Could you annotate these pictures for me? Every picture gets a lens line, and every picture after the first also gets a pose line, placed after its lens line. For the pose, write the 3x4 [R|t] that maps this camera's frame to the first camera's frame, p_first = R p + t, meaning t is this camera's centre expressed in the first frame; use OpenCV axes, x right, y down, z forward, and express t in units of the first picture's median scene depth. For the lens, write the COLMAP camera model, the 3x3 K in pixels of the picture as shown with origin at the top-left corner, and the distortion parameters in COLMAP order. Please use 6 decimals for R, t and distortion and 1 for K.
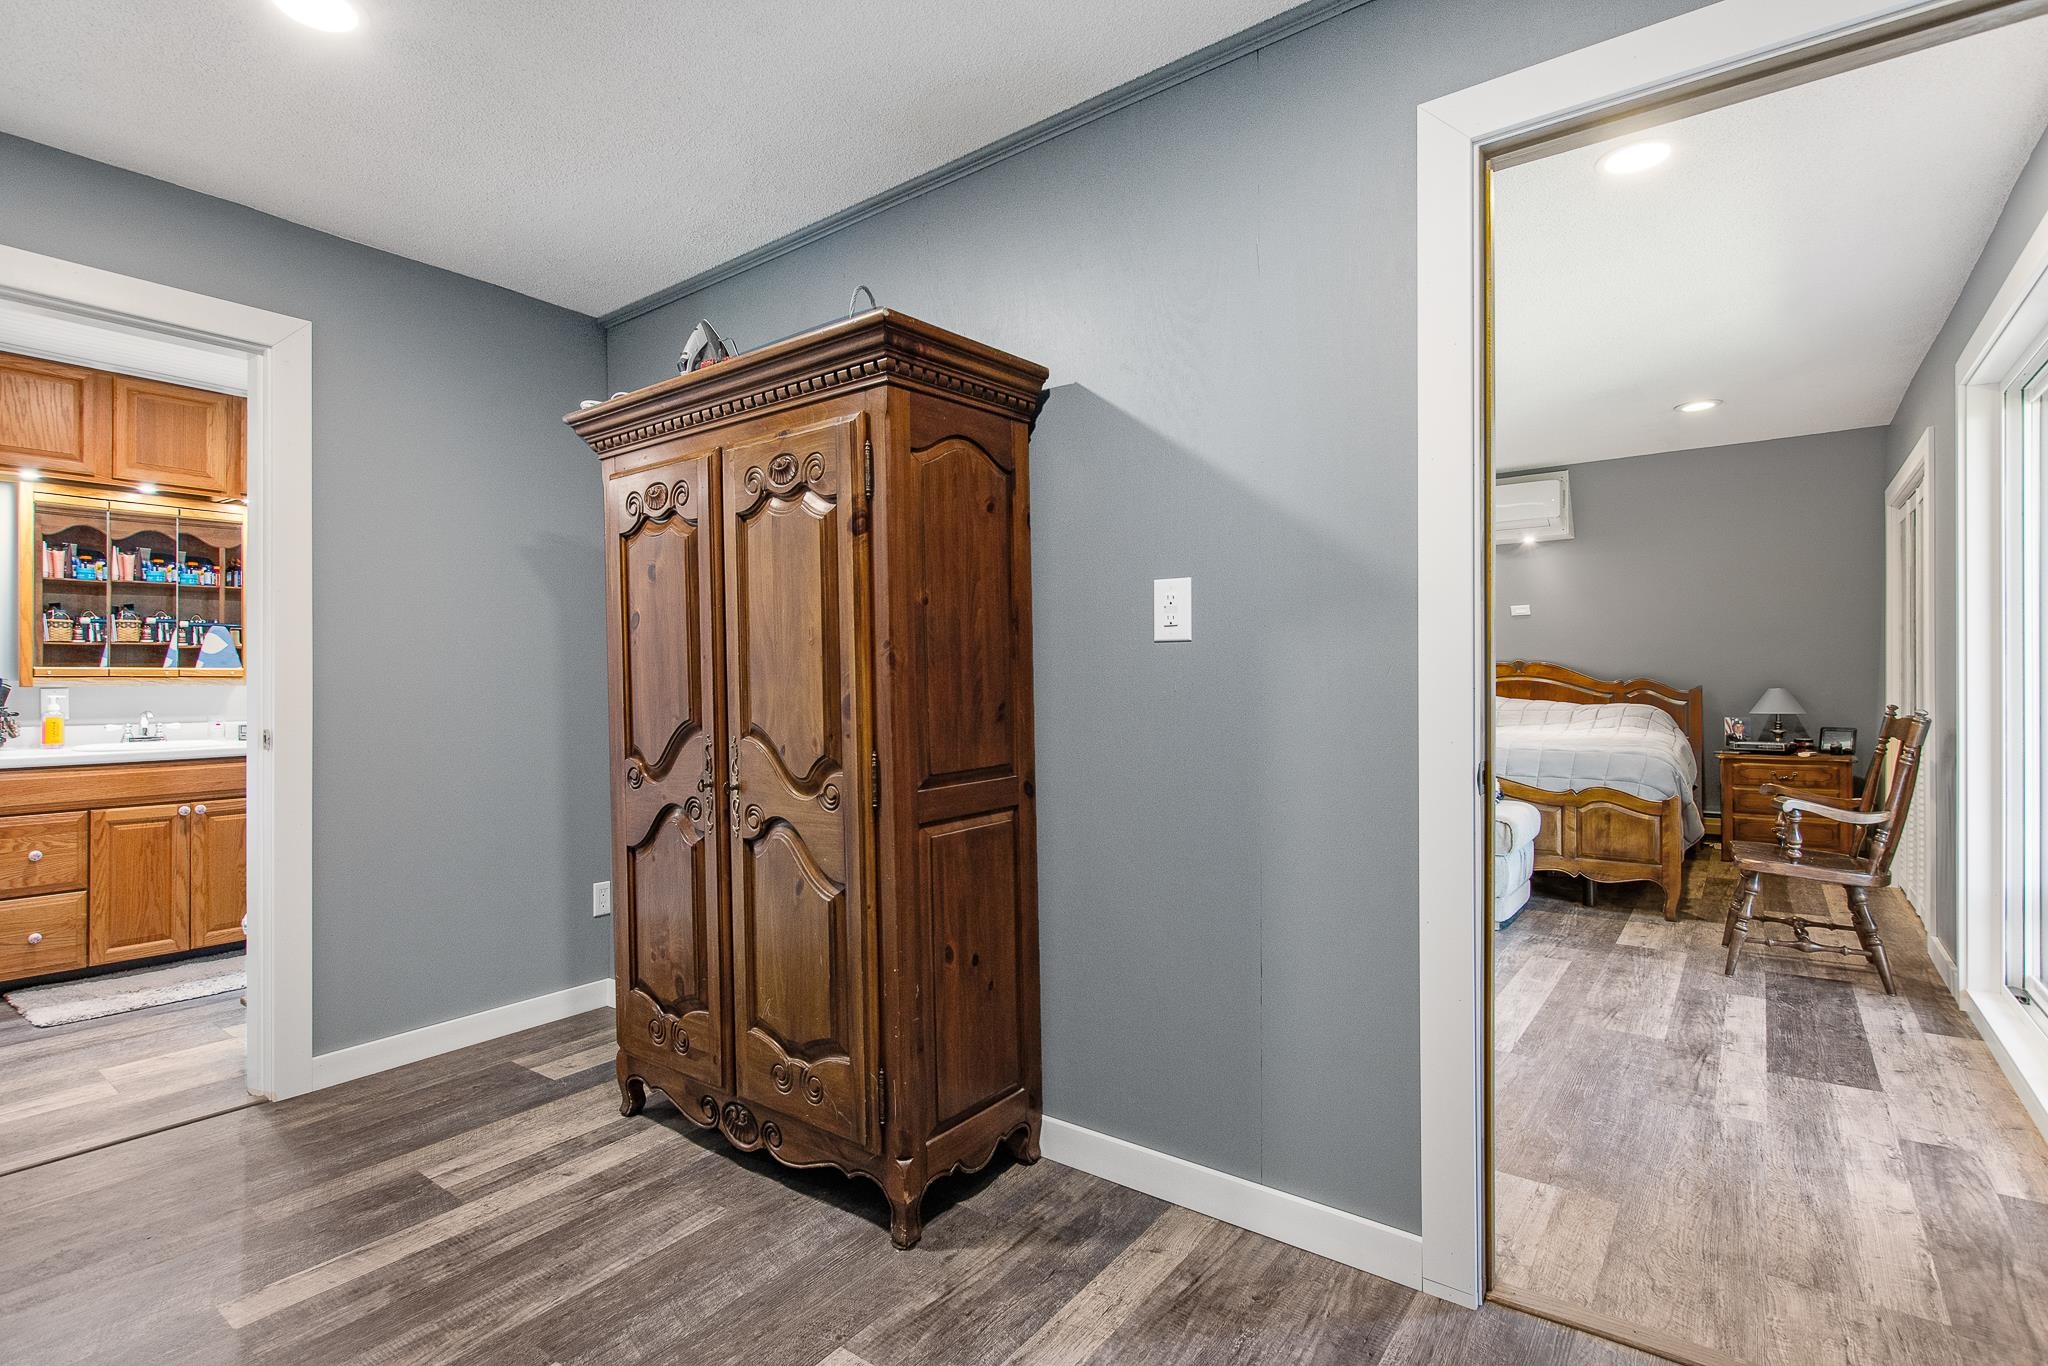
lens RADIAL K [[978.3, 0, 1033.5], [0, 978.3, 674.1], [0, 0, 1]] dist [-0.001407, 0.000353]
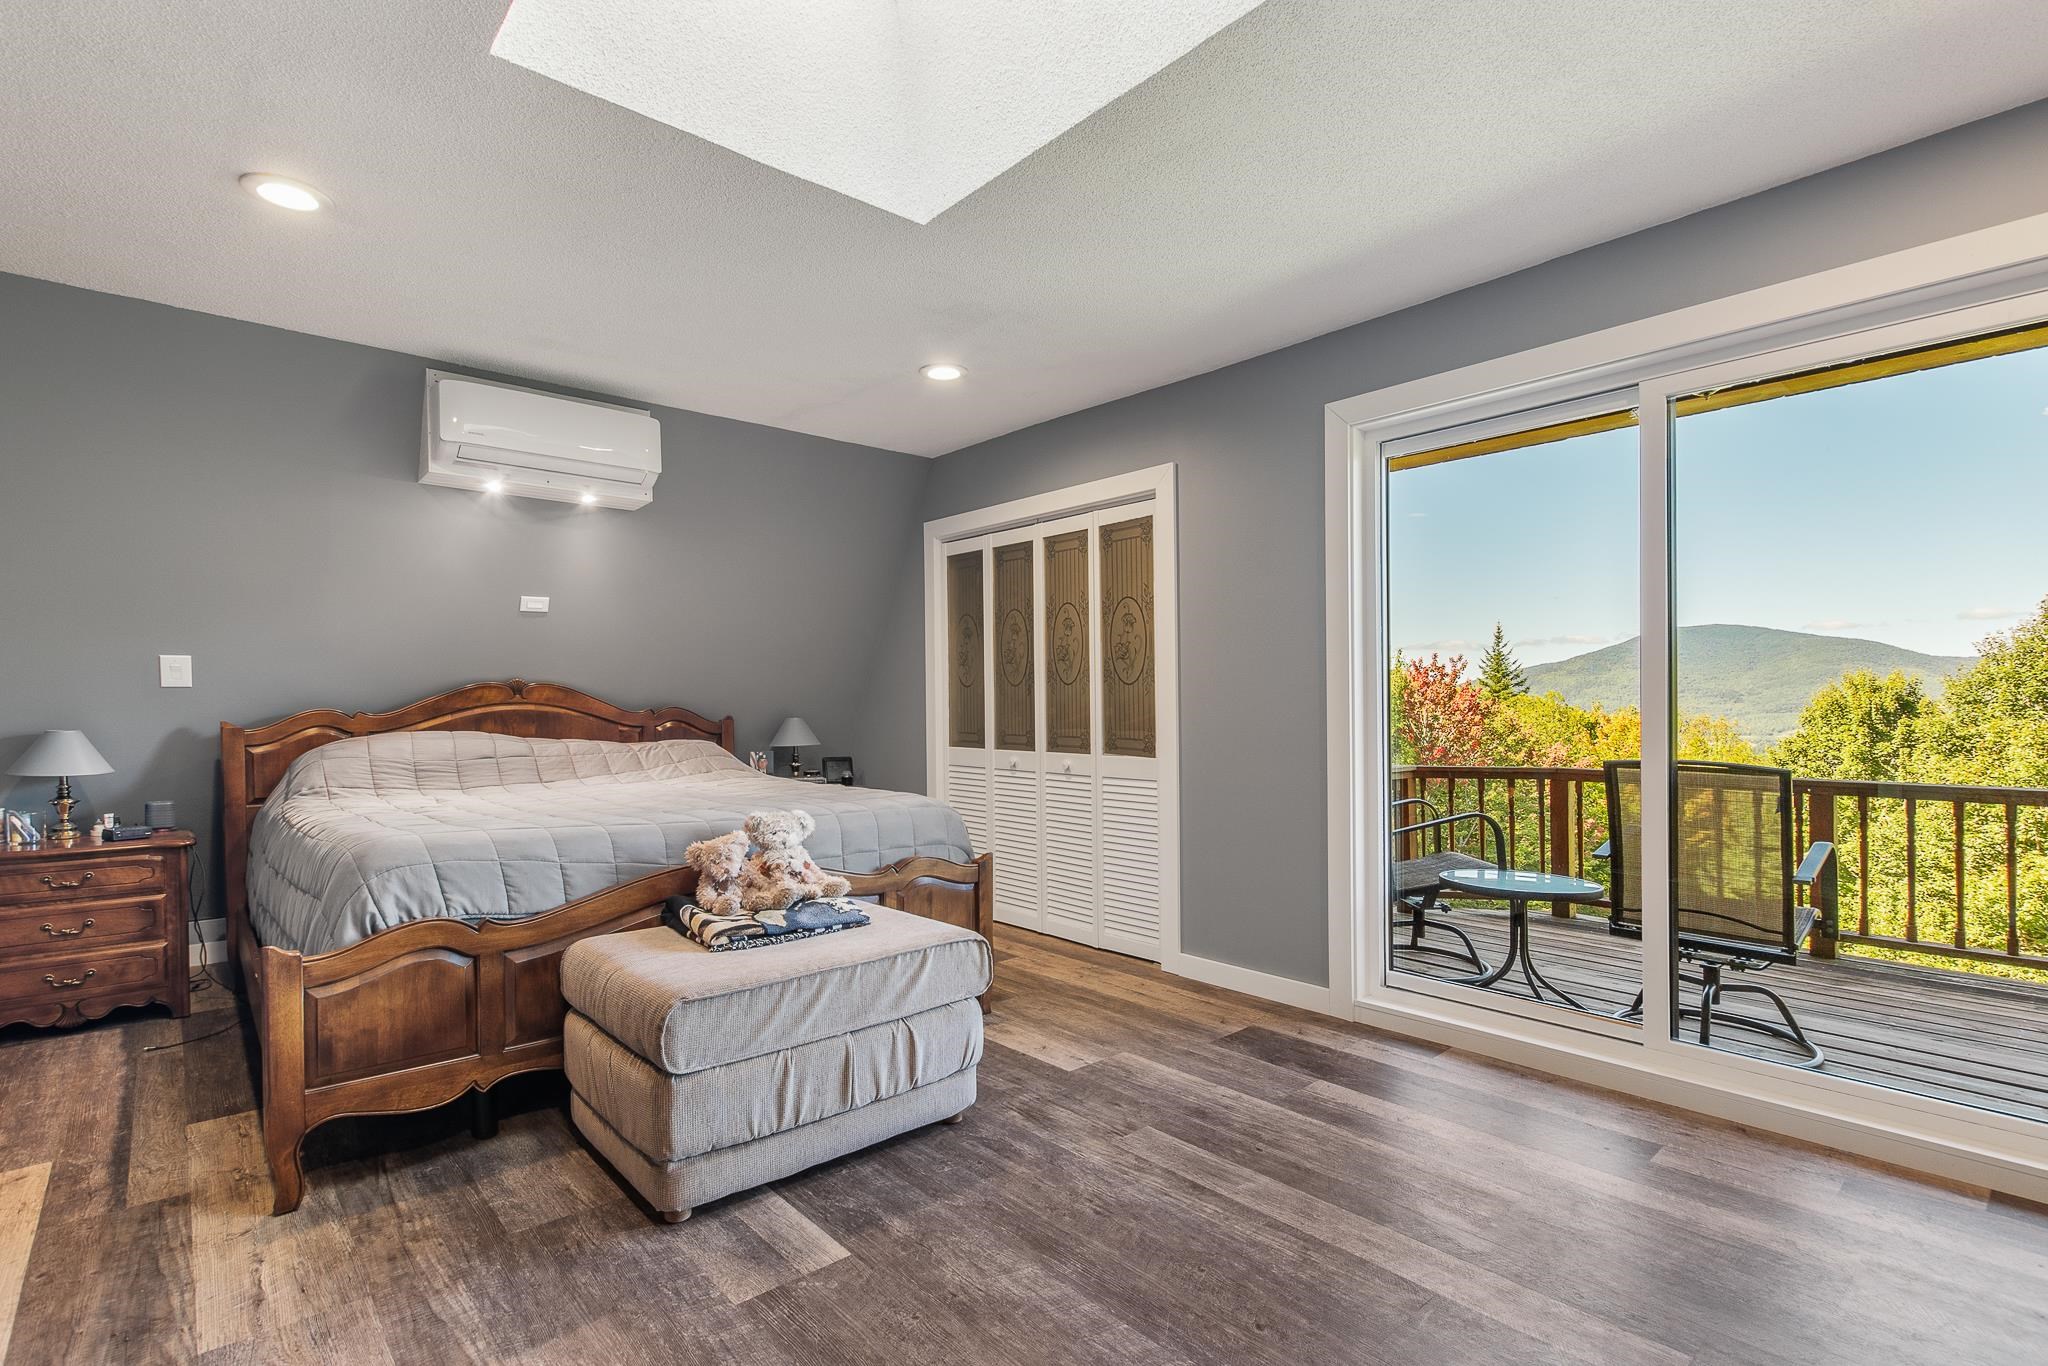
lens RADIAL K [[957.7, 0, 1002.0], [0, 957.7, 690.9], [0, 0, 1]] dist [-0.002413, 0.000559]
pose [[0.211007, 0.018149, 0.977316, -0.073281], [-0.004965, 0.999835, -0.017496, 0.004026], [-0.977472, -0.001160, 0.211063, 0.593089]]
